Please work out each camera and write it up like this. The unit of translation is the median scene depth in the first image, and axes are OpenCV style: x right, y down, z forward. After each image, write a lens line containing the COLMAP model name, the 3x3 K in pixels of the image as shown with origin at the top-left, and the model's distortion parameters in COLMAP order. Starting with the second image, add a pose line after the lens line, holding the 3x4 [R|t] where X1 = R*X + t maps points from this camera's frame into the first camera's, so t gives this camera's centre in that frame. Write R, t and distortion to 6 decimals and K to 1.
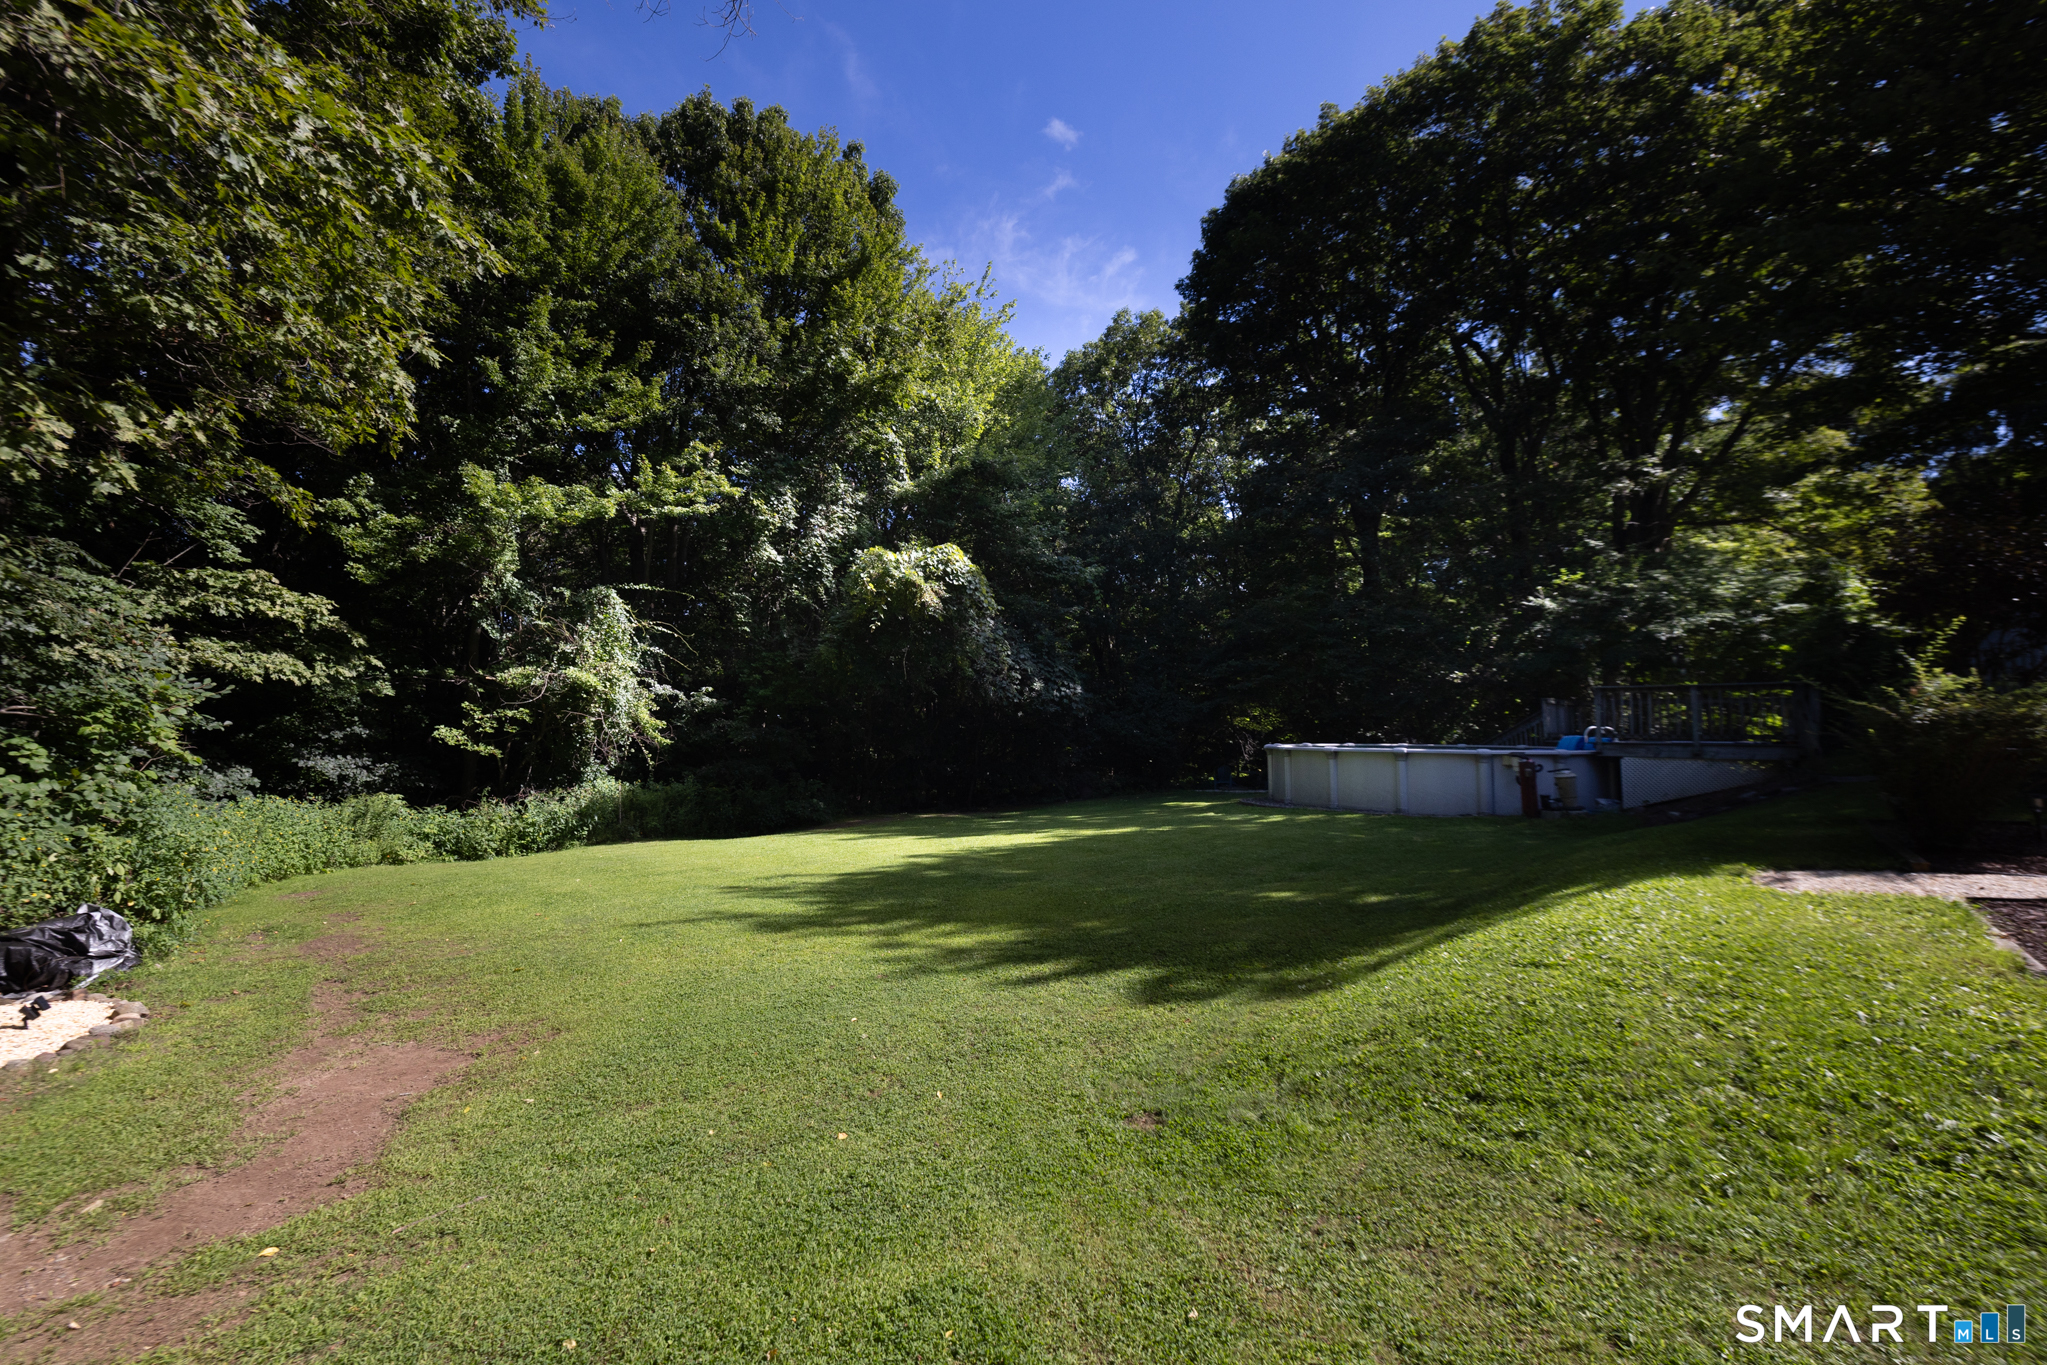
lens RADIAL K [[930.3, 0, 1026.8], [0, 930.3, 665.8], [0, 0, 1]] dist [-0.001089, -0.000250]
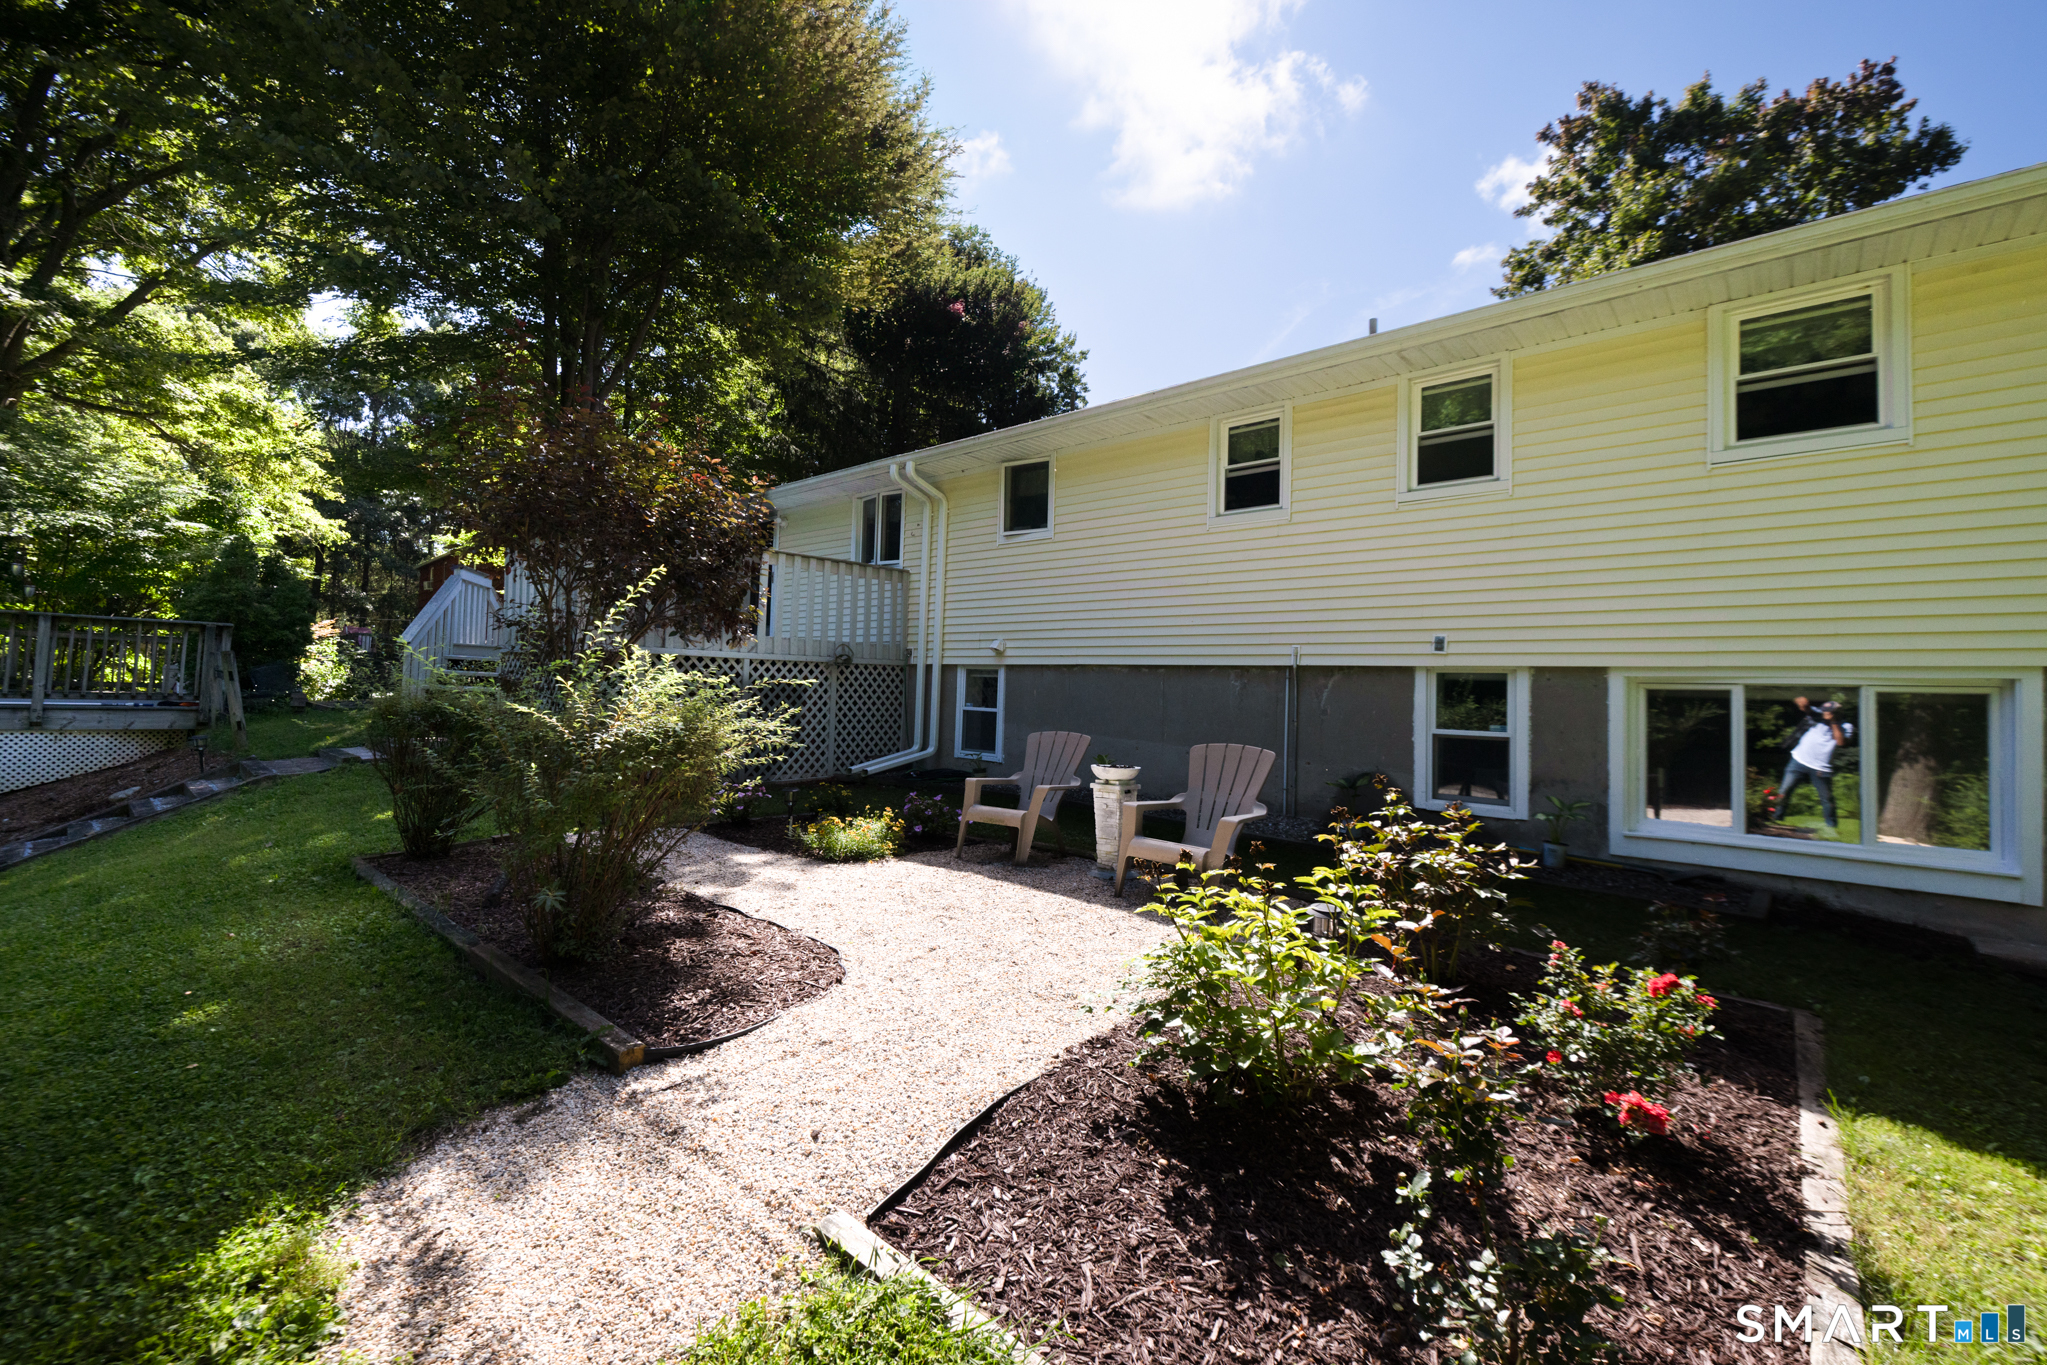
lens RADIAL K [[930.3, 0, 1026.8], [0, 930.3, 665.8], [0, 0, 1]] dist [-0.001089, -0.000250]
pose [[0.108768, 0.043747, 0.993104, 0.100095], [-0.111538, 0.993260, -0.031538, 0.001714], [-0.987790, -0.107338, 0.112915, 0.168502]]
